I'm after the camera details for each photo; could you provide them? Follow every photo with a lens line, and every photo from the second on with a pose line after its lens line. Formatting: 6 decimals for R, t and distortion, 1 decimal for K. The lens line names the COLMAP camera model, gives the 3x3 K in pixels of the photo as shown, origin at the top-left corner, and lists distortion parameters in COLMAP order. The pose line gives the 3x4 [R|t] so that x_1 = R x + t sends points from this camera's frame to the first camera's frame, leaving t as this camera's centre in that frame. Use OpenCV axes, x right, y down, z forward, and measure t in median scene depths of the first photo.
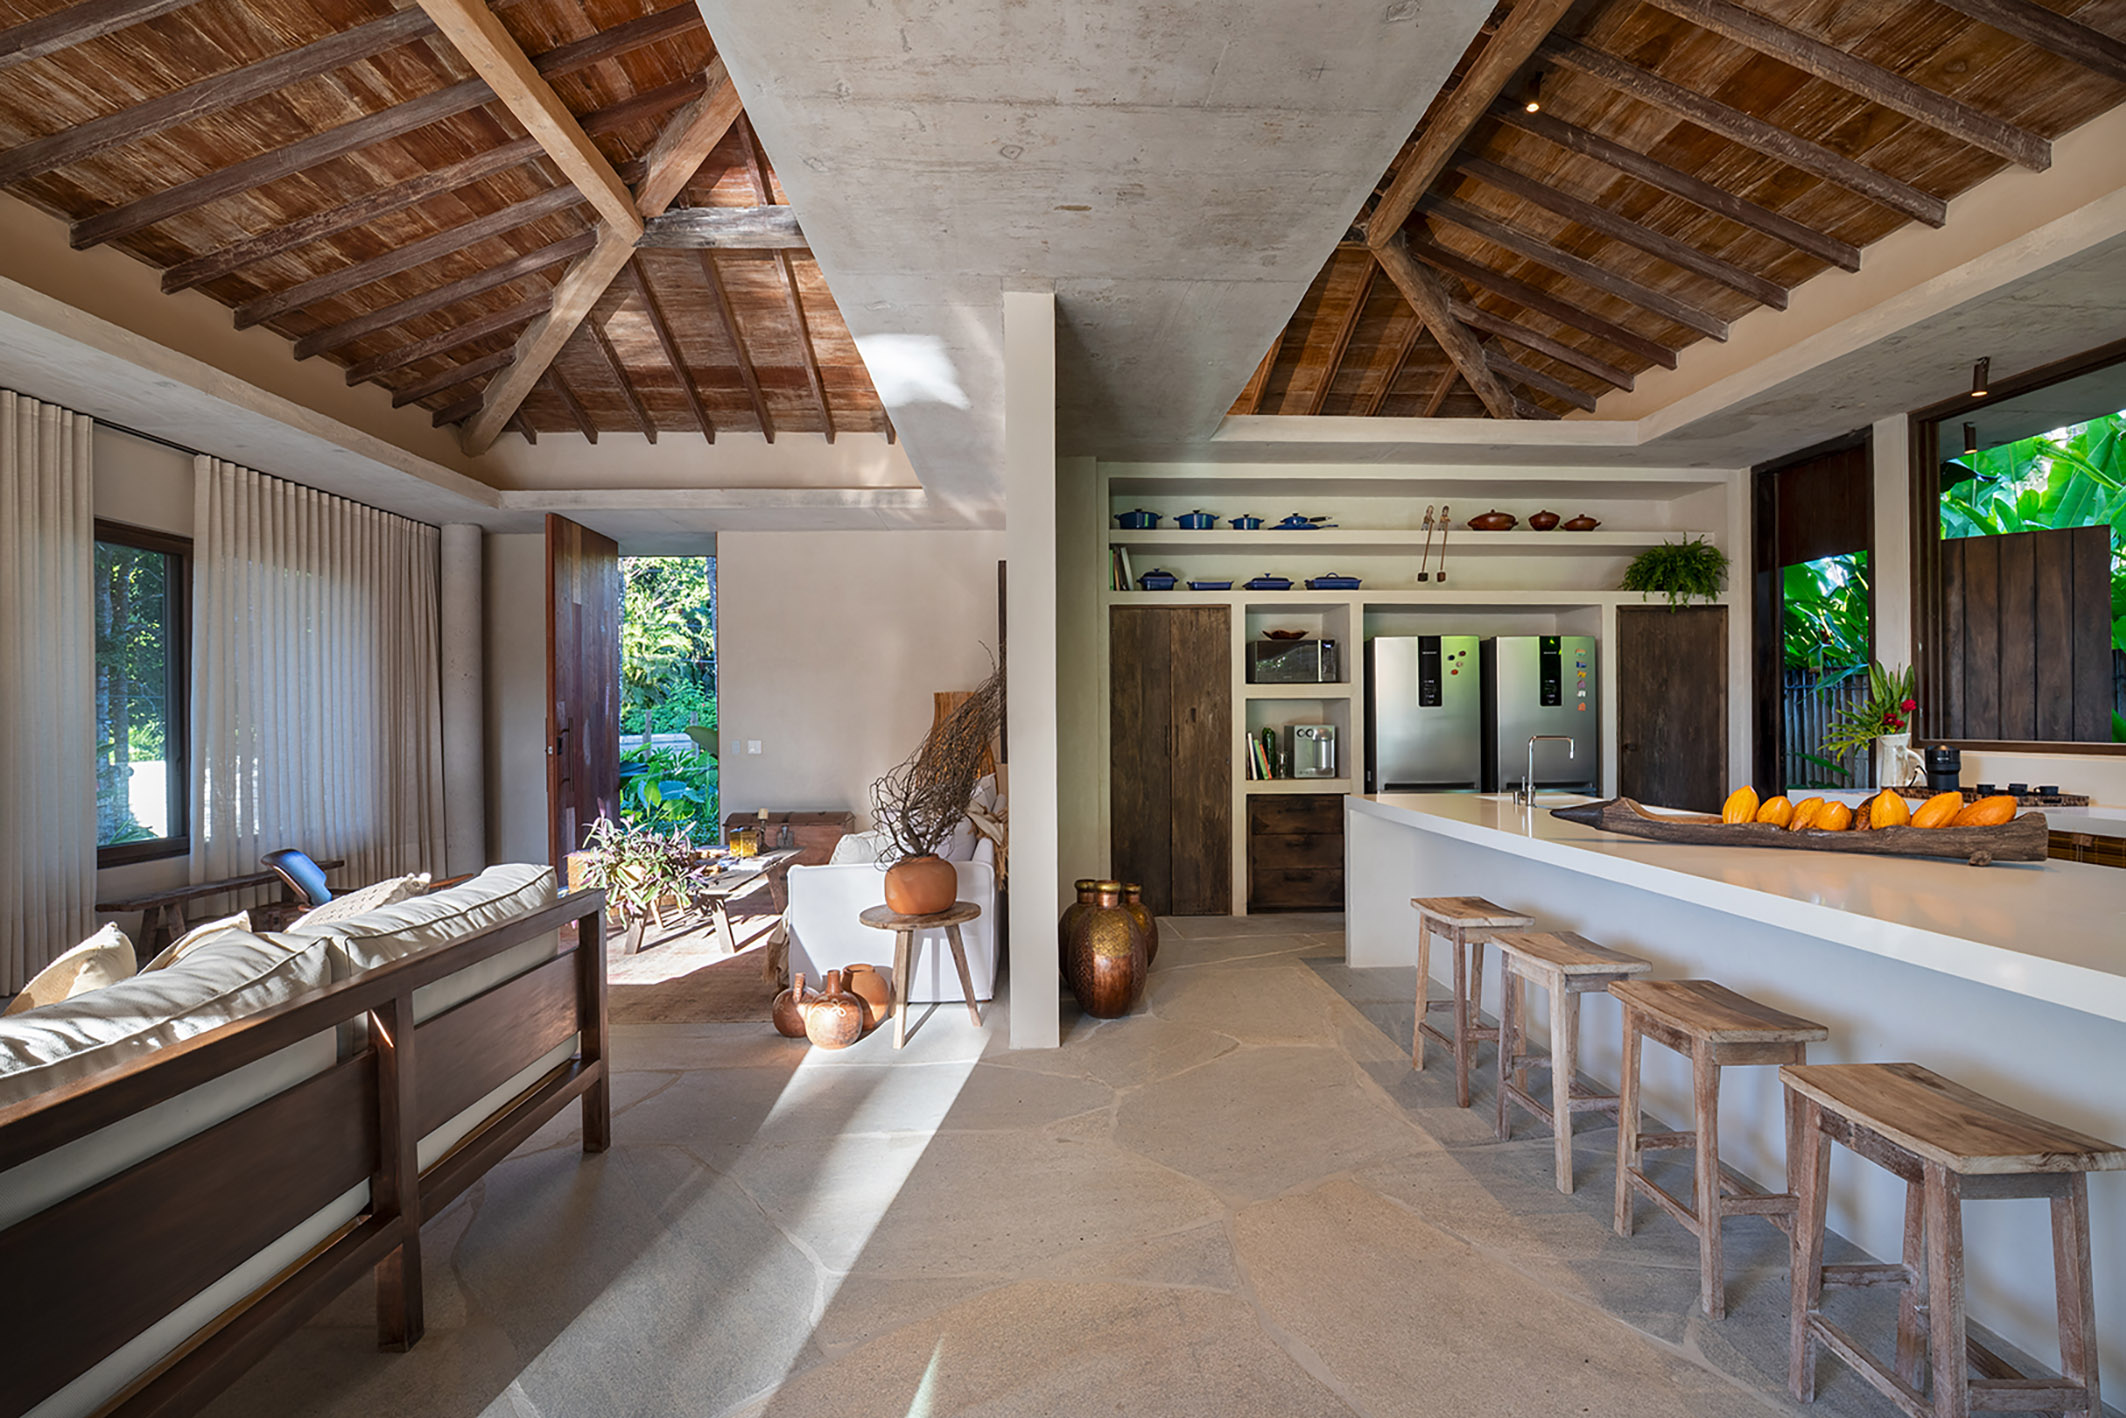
lens RADIAL K [[1027.8, 0, 1063.0], [0, 1027.8, 709.0], [0, 0, 1]] dist [-0.000520, 0.000220]
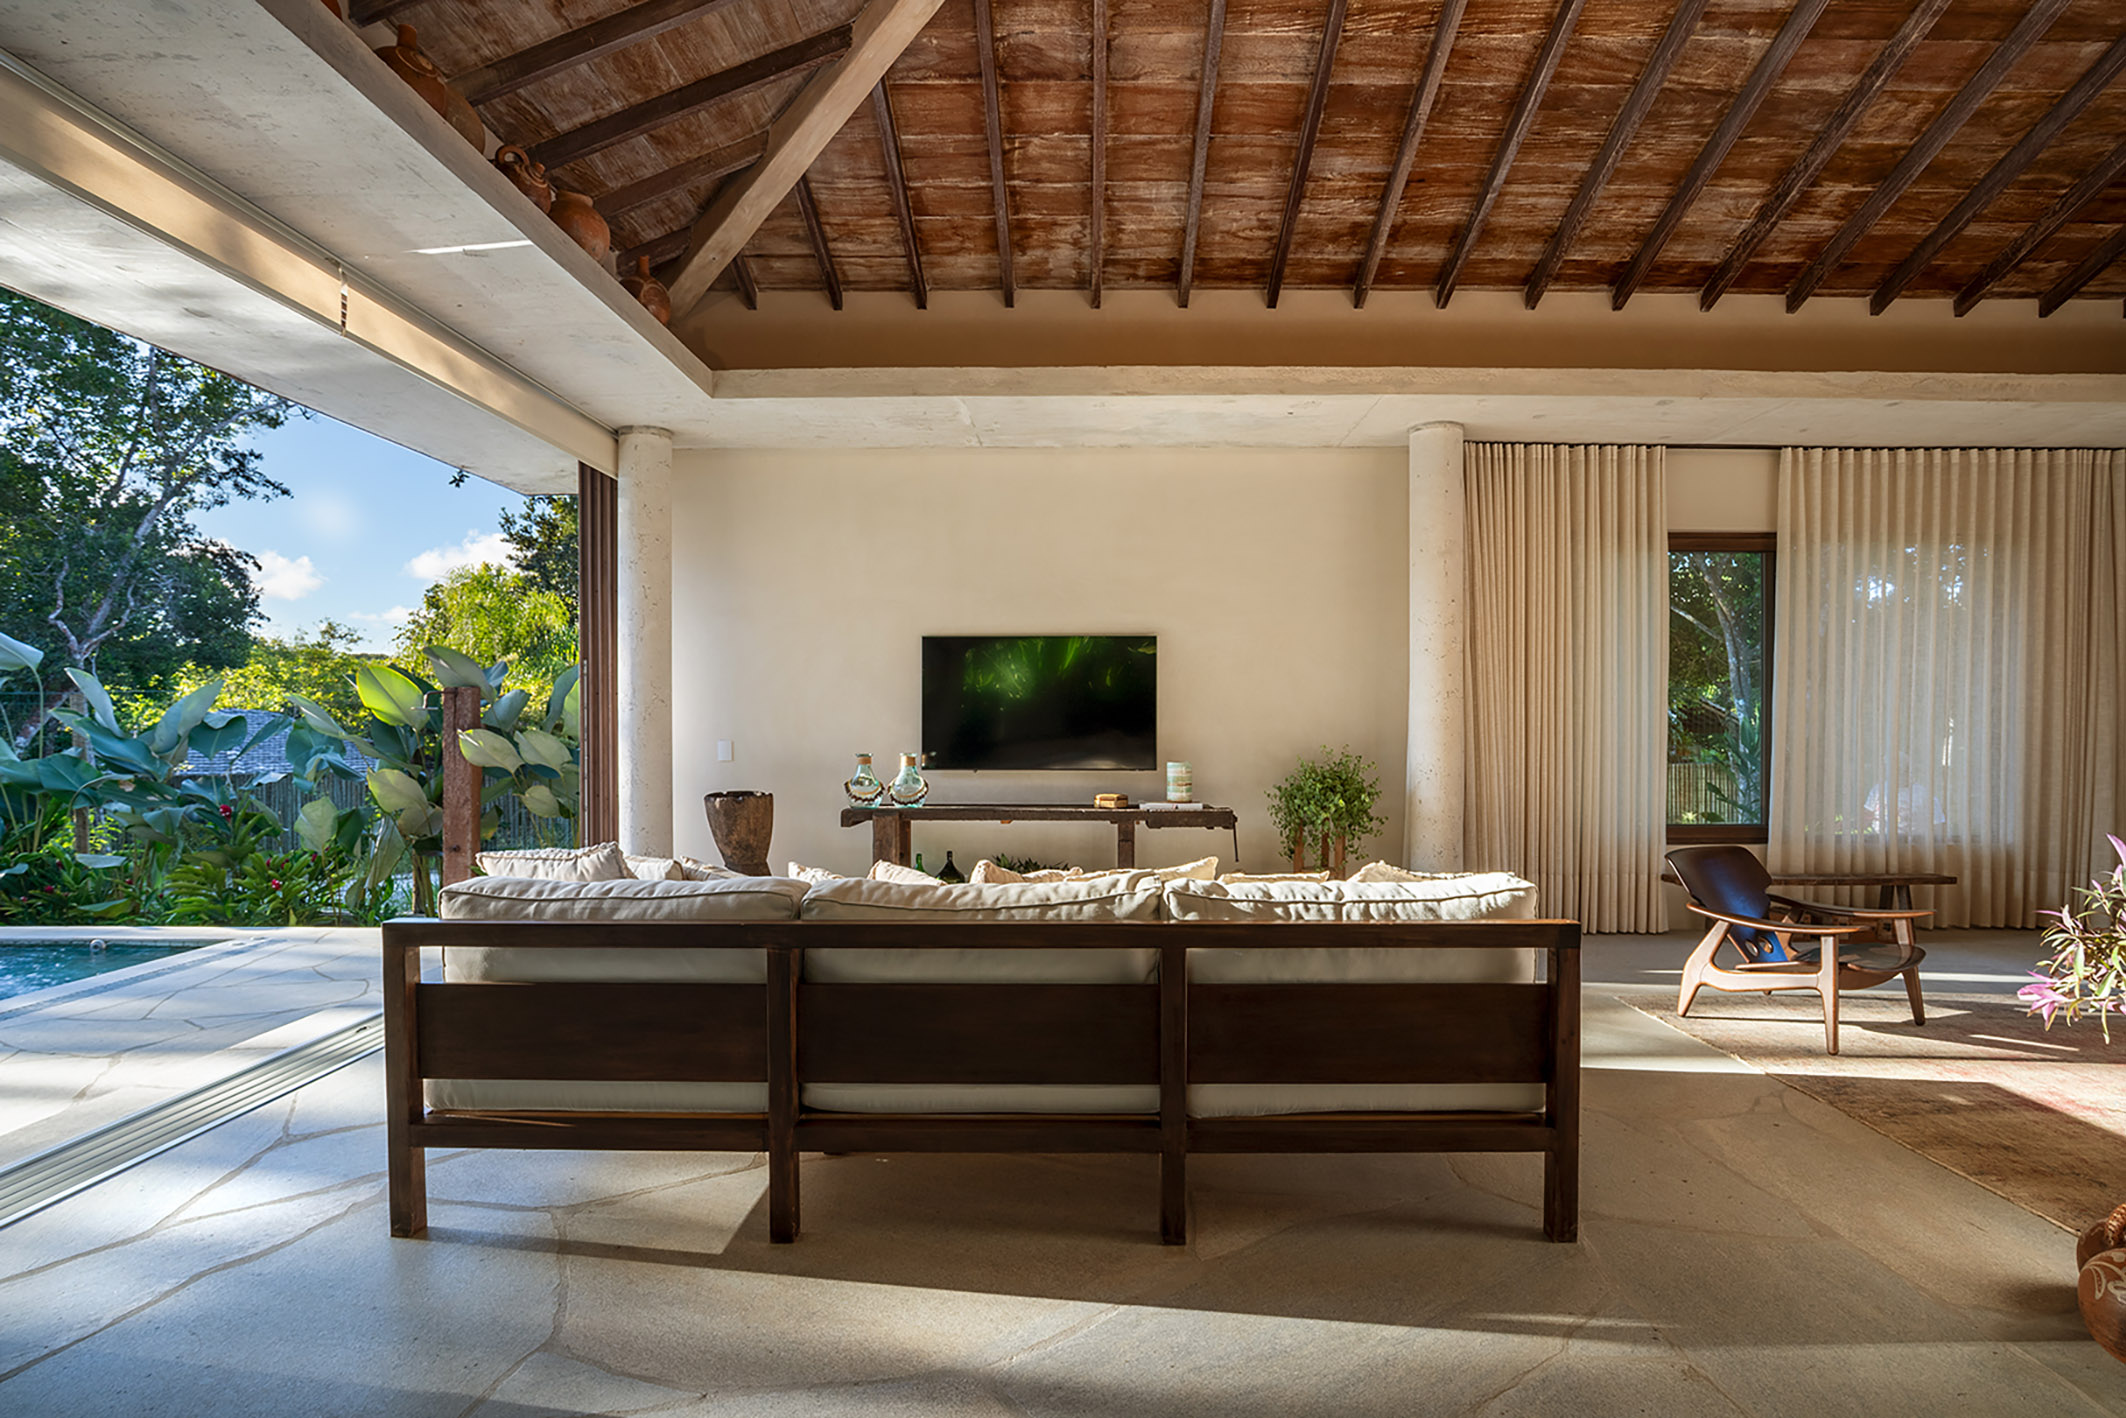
lens RADIAL K [[1021.4, 0, 1063.0], [0, 1021.4, 709.0], [0, 0, 1]] dist [-0.001272, -0.000264]
pose [[-0.031716, 0.006383, -0.999477, 0.214436], [0.004589, 0.999970, 0.006241, -0.000949], [0.999486, -0.004388, -0.031745, 0.370158]]
